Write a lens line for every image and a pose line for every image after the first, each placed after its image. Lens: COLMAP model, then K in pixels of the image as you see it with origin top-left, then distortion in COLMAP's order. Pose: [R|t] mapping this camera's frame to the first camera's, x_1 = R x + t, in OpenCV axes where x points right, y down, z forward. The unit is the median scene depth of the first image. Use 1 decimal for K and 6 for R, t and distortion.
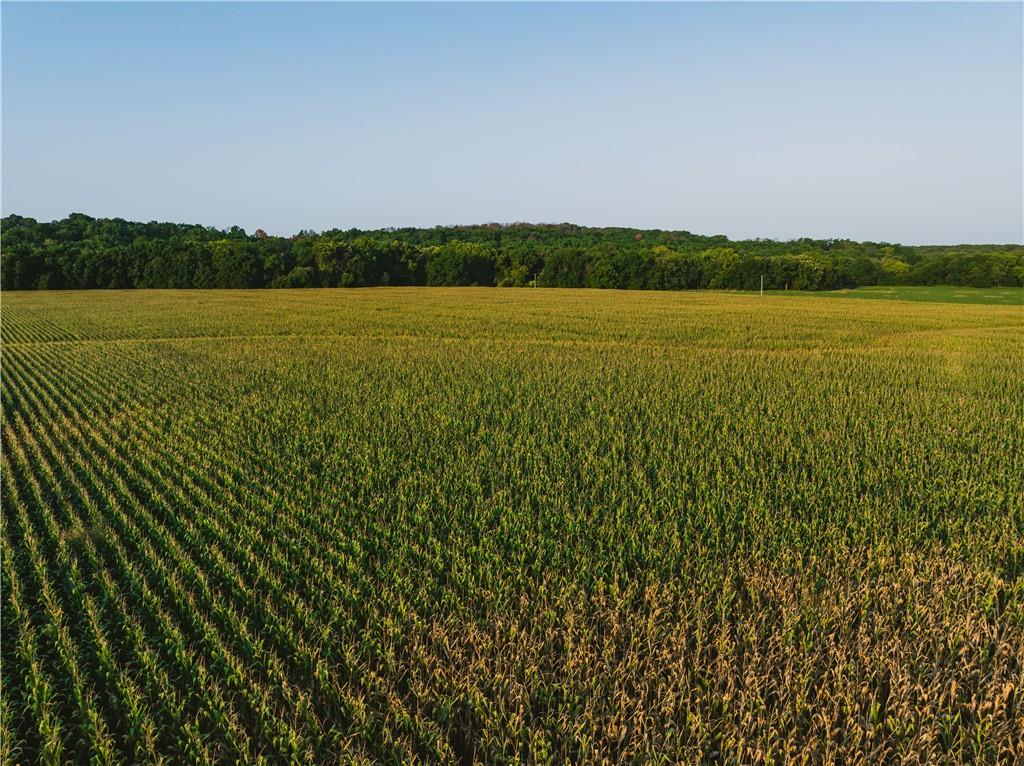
lens RADIAL K [[723.7, 0, 512.0], [0, 723.7, 383.0], [0, 0, 1]] dist [-0.051844, 0.024925]
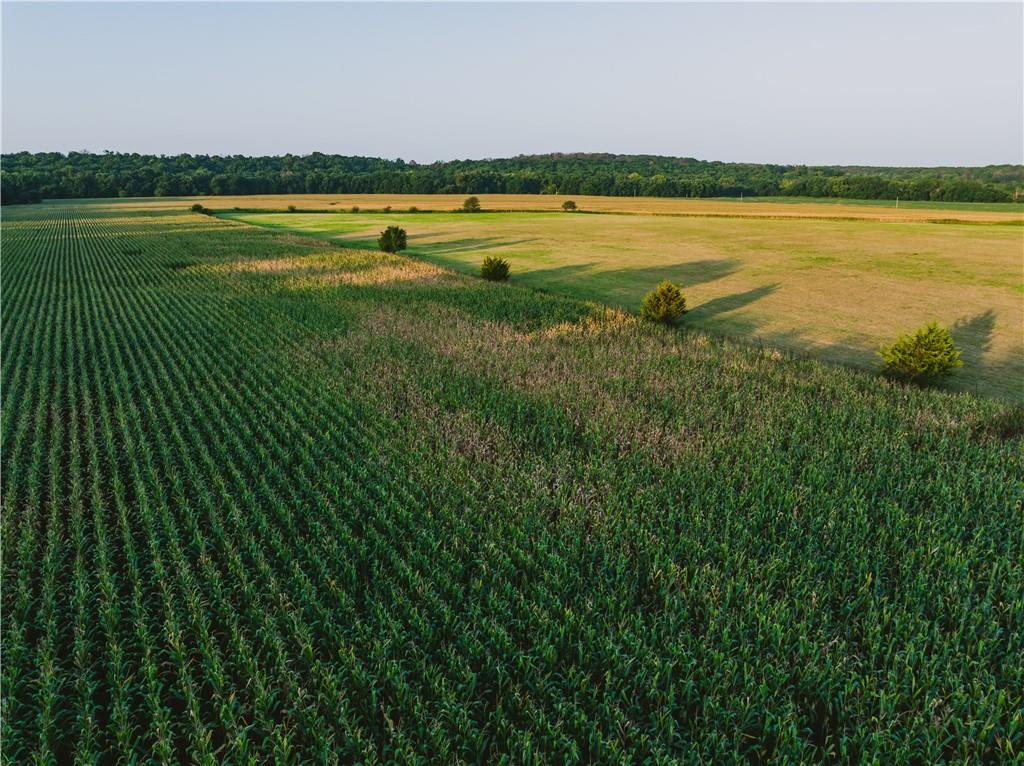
lens RADIAL K [[723.7, 0, 512.0], [0, 723.7, 383.0], [0, 0, 1]] dist [-0.051844, 0.024925]
pose [[0.990978, 0.039695, -0.128009, 0.182418], [-0.024598, 0.992777, 0.117429, 0.158486], [0.131746, -0.113220, 0.984797, -1.079001]]
